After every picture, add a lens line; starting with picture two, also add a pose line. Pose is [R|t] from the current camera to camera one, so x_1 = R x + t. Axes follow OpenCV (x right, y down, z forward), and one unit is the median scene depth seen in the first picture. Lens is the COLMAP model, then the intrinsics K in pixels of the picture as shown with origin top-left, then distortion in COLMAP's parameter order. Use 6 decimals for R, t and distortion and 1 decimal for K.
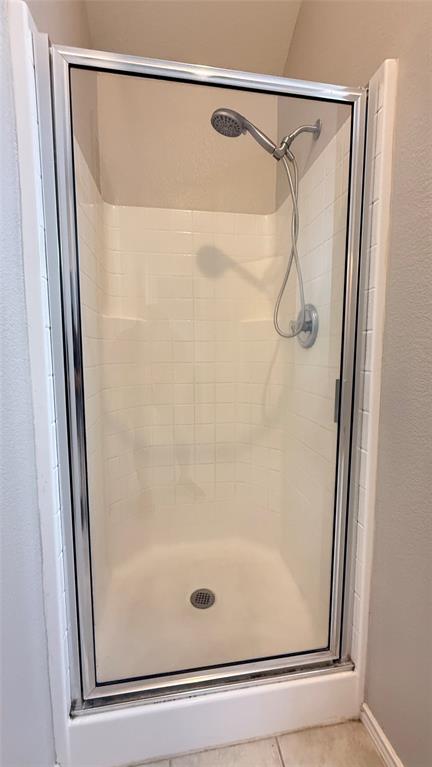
lens RADIAL K [[304.8, 0, 216.0], [0, 304.8, 383.5], [0, 0, 1]] dist [0.002329, 0.000220]
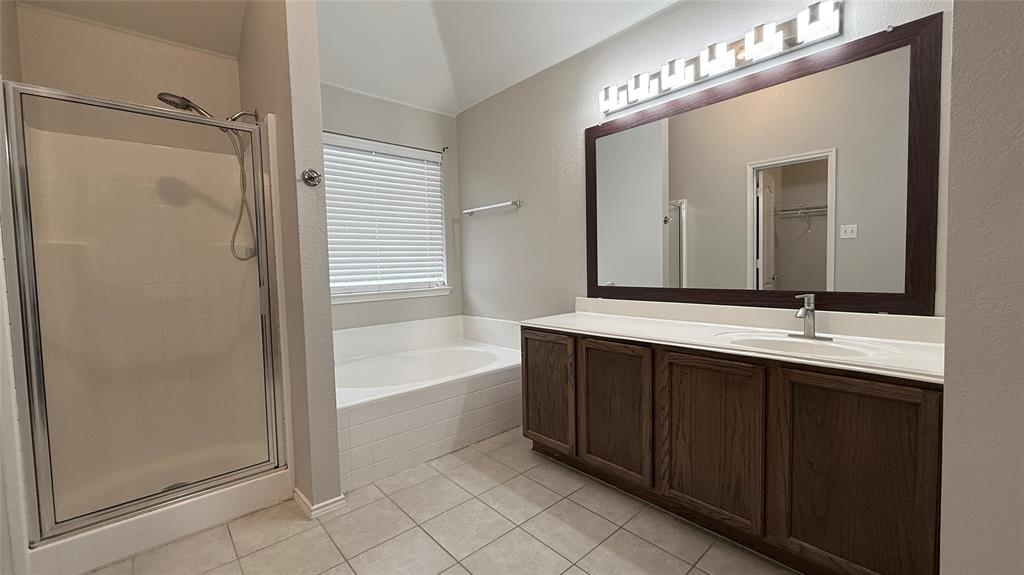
lens RADIAL K [[406.9, 0, 509.0], [0, 406.9, 287.5], [0, 0, 1]] dist [0.002329, 0.000220]
pose [[0.838897, -0.050366, 0.541955, 0.320631], [0.081118, 0.996158, -0.032988, 0.161697], [-0.538211, 0.071636, 0.839760, -1.487011]]
